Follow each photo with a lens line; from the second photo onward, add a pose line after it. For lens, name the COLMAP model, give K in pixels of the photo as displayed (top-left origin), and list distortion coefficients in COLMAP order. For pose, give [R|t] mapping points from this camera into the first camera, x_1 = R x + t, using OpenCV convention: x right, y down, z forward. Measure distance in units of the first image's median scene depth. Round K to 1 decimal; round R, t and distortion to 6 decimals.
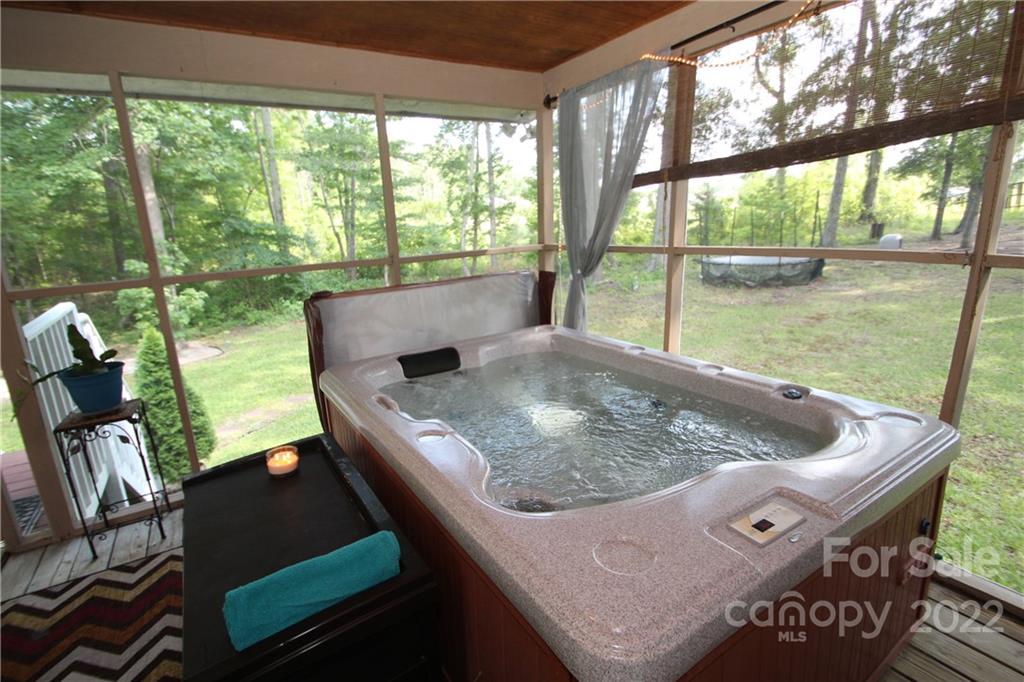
lens RADIAL K [[482.3, 0, 512.9], [0, 482.3, 335.9], [0, 0, 1]] dist [0.018530, -0.020113]
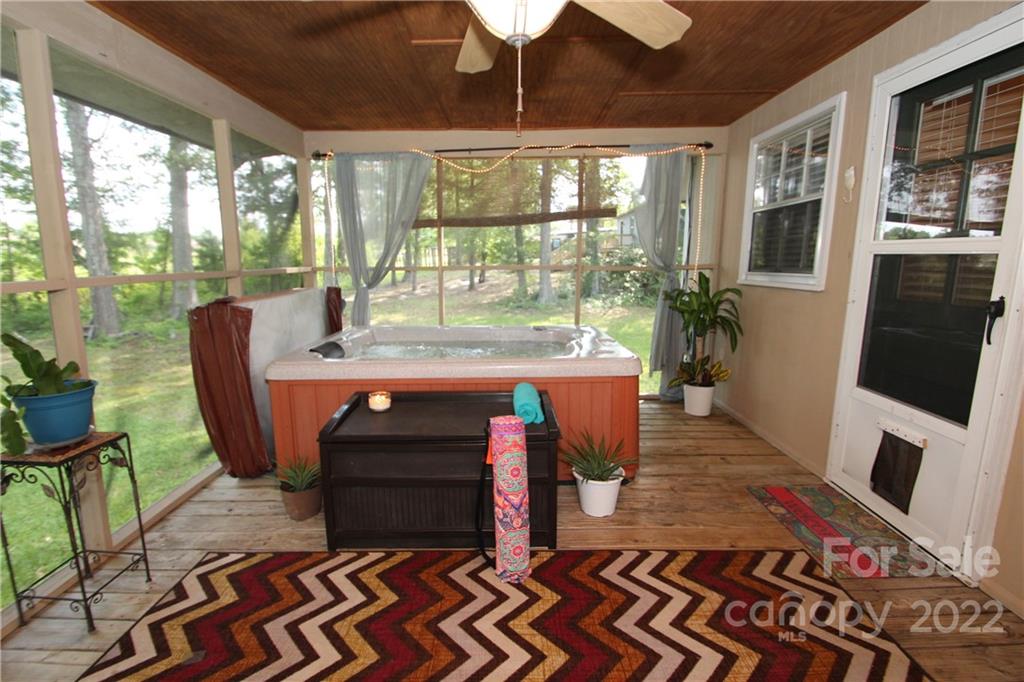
lens RADIAL K [[483.0, 0, 506.8], [0, 483.0, 338.9], [0, 0, 1]] dist [0.015677, -0.019684]
pose [[0.534666, -0.093554, 0.839869, -1.152451], [0.176754, 0.984251, -0.002886, 0.122150], [-0.826372, 0.149993, 0.542782, -0.048307]]
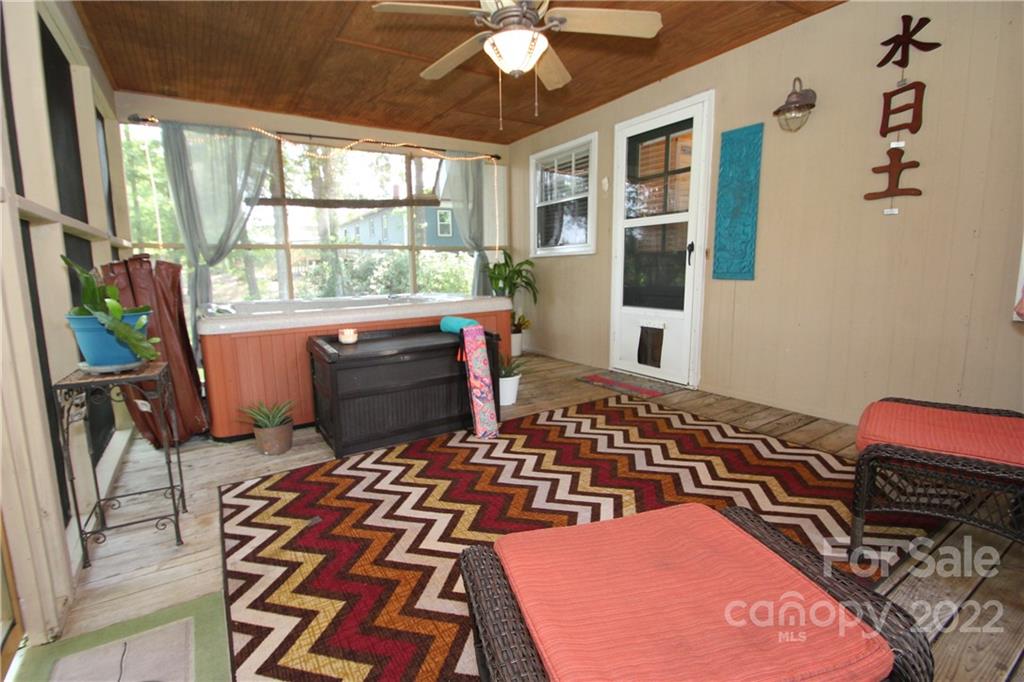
lens RADIAL K [[482.3, 0, 512.9], [0, 482.3, 335.9], [0, 0, 1]] dist [0.018530, -0.020113]
pose [[-0.027367, -0.091682, 0.995412, -1.706977], [0.254268, 0.962394, 0.095632, 0.197089], [-0.966747, 0.255718, -0.003026, 0.389164]]
